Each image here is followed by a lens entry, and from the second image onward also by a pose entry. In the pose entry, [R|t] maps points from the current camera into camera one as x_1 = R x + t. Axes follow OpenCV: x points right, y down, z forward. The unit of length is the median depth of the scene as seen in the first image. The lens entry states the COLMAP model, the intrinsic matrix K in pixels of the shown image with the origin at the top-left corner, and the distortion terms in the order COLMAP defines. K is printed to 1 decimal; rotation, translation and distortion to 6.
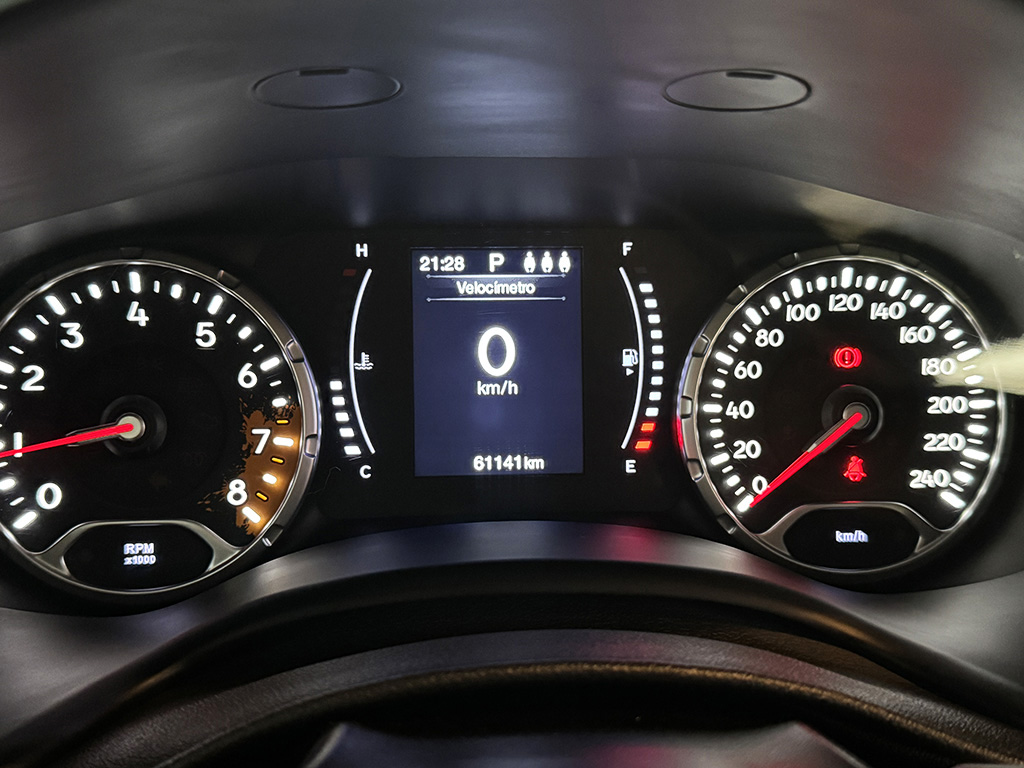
lens RADIAL K [[1121.6, 0, 511.6], [0, 1121.6, 385.6], [0, 0, 1]] dist [0.220980, -0.677962]
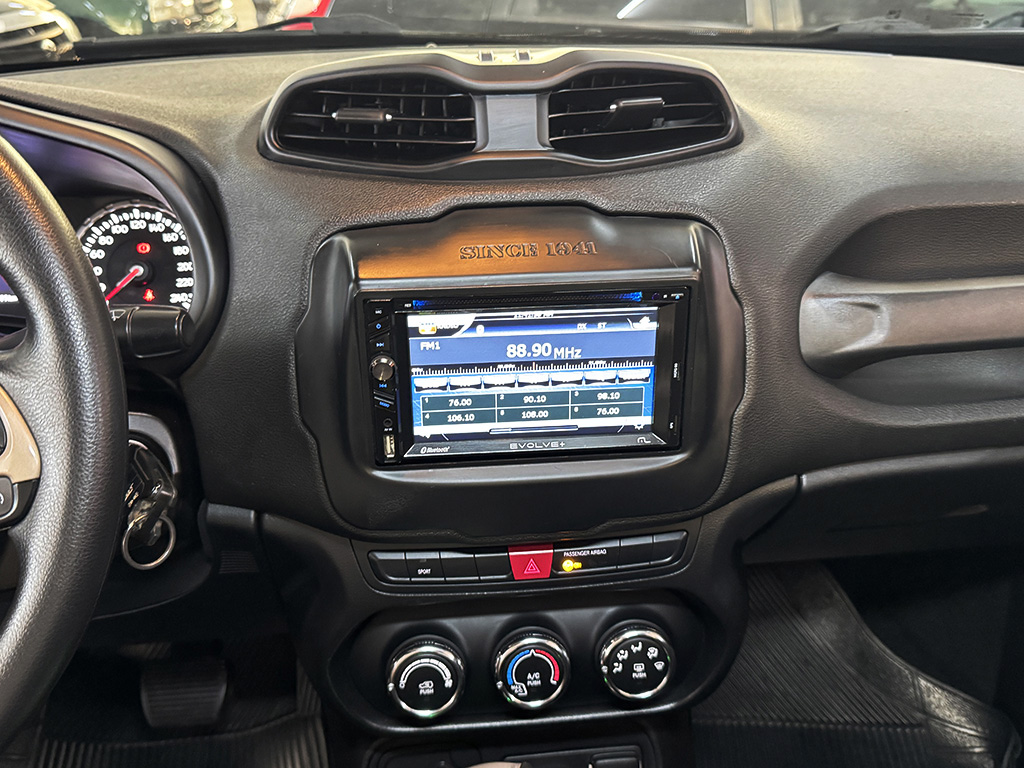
lens RADIAL K [[968.3, 0, 512.0], [0, 968.3, 384.0], [0, 0, 1]] dist [0.152591, -0.348740]
pose [[0.999167, -0.040769, -0.001651, 1.070172], [0.040771, 0.999167, 0.001603, 0.289916], [0.001584, -0.001669, 0.999997, -1.057225]]
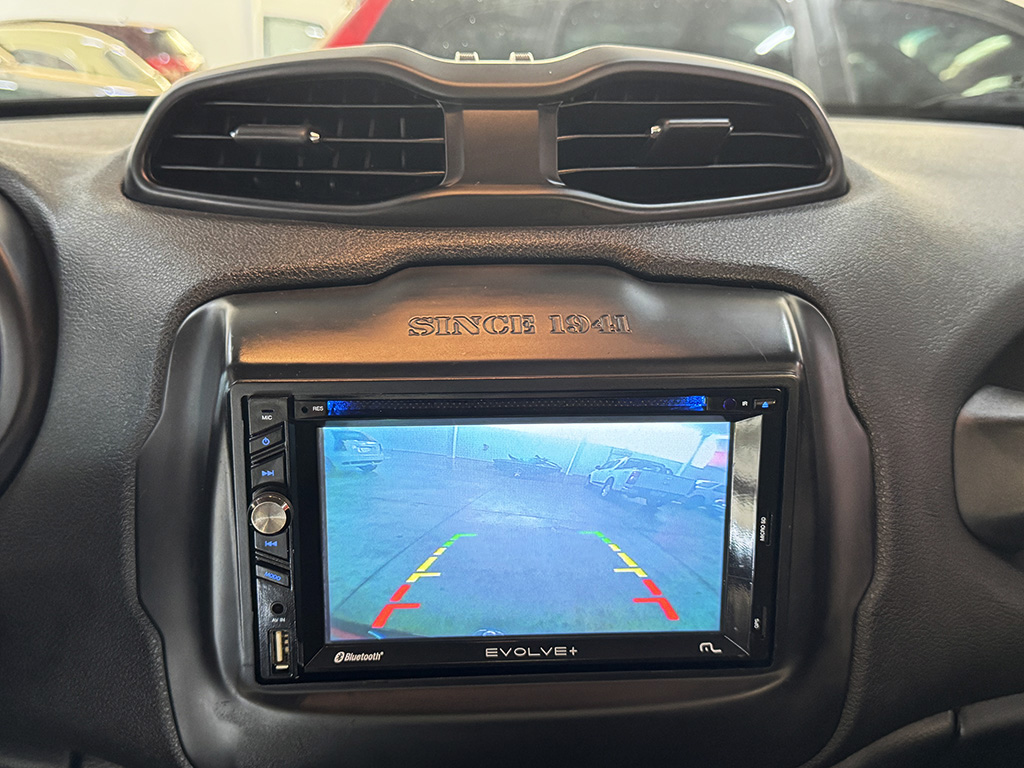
lens RADIAL K [[1121.6, 0, 511.6], [0, 1121.6, 385.6], [0, 0, 1]] dist [0.220980, -0.677962]
pose [[0.999728, -0.022105, -0.007417, 1.099709], [0.020607, 0.986497, -0.162479, 0.316859], [0.010909, 0.162282, 0.986684, -0.604684]]
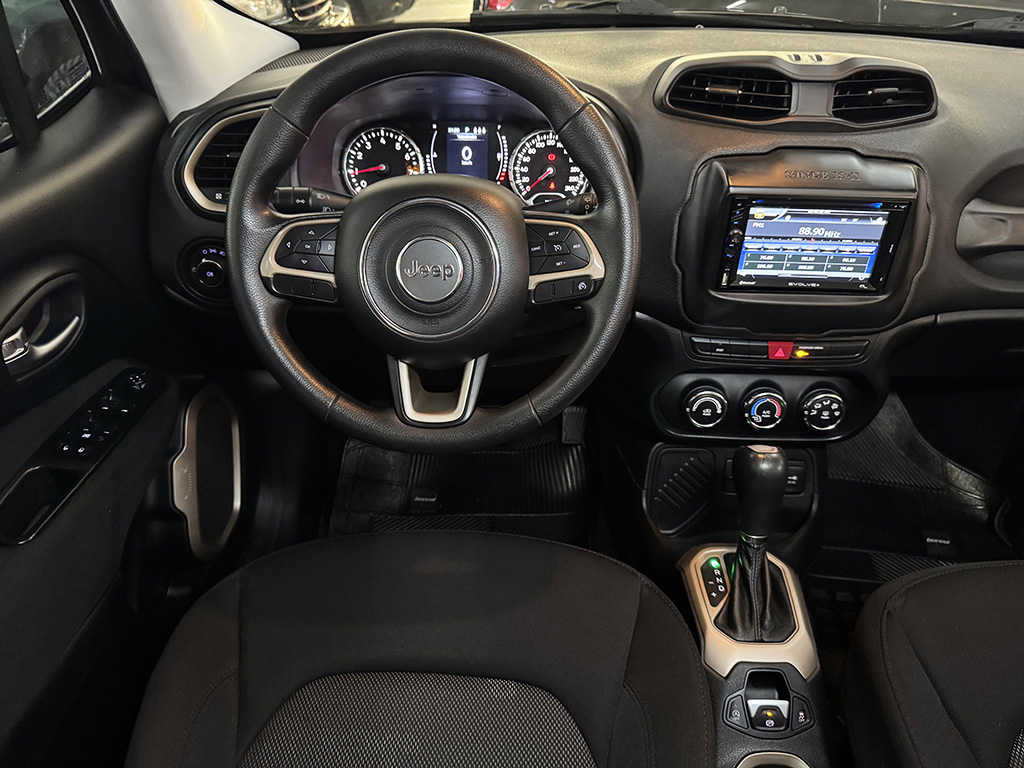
lens RADIAL K [[735.7, 0, 514.7], [0, 735.7, 390.1], [0, 0, 1]] dist [0.125215, -0.228996]
pose [[0.994213, 0.050118, -0.095024, 0.467388], [-0.032650, 0.983637, 0.177179, 0.337291], [0.102349, -0.173051, 0.979580, -1.812911]]
